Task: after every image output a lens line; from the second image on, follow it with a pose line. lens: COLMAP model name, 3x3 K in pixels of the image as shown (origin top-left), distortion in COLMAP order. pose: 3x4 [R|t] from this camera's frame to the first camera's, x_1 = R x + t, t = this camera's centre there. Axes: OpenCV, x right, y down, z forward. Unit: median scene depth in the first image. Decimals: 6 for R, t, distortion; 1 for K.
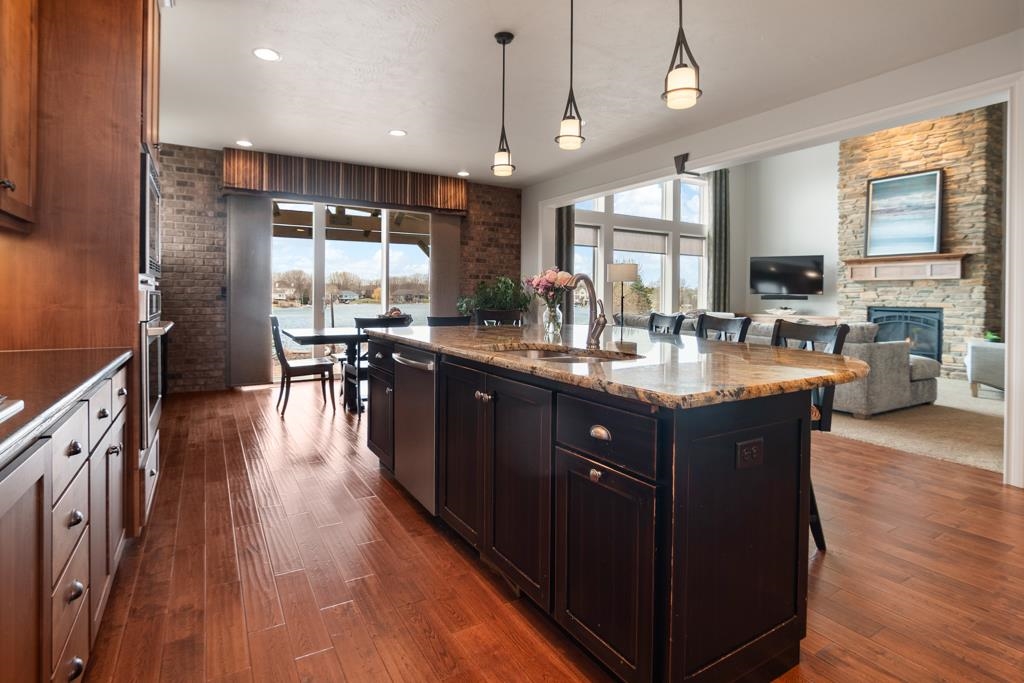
lens RADIAL K [[513.2, 0, 502.8], [0, 513.2, 304.6], [0, 0, 1]] dist [-0.022990, 0.001077]
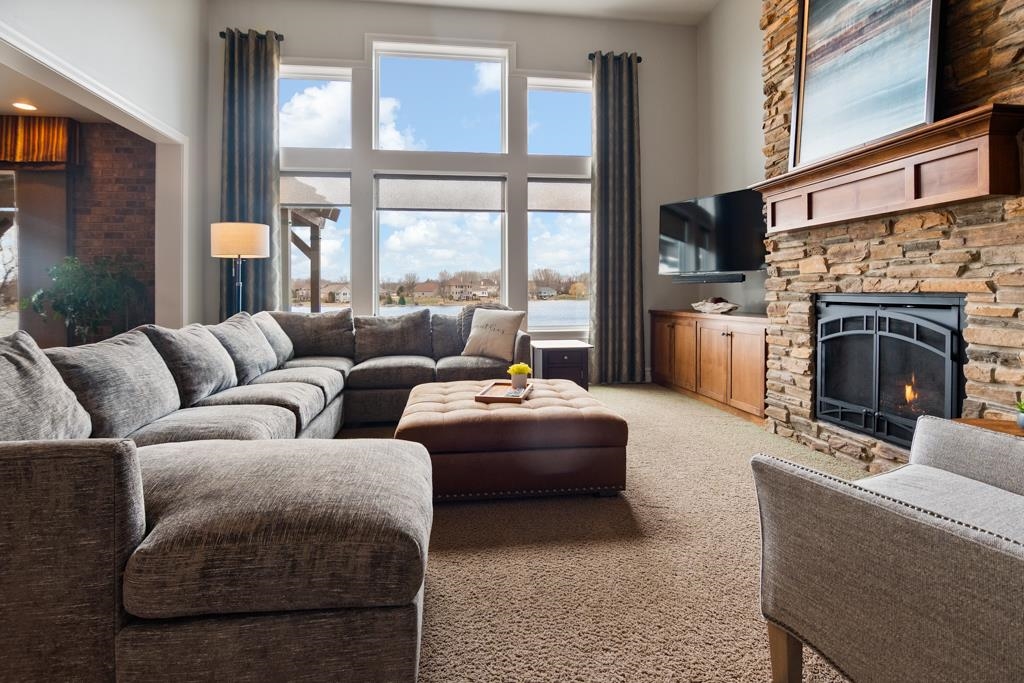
lens RADIAL K [[526.3, 0, 508.9], [0, 526.3, 290.6], [0, 0, 1]] dist [-0.017053, 0.001116]
pose [[0.925763, -0.018604, -0.377645, 0.736073], [0.011556, 0.999714, -0.020922, 0.008150], [0.377927, 0.015005, 0.925714, 0.586914]]
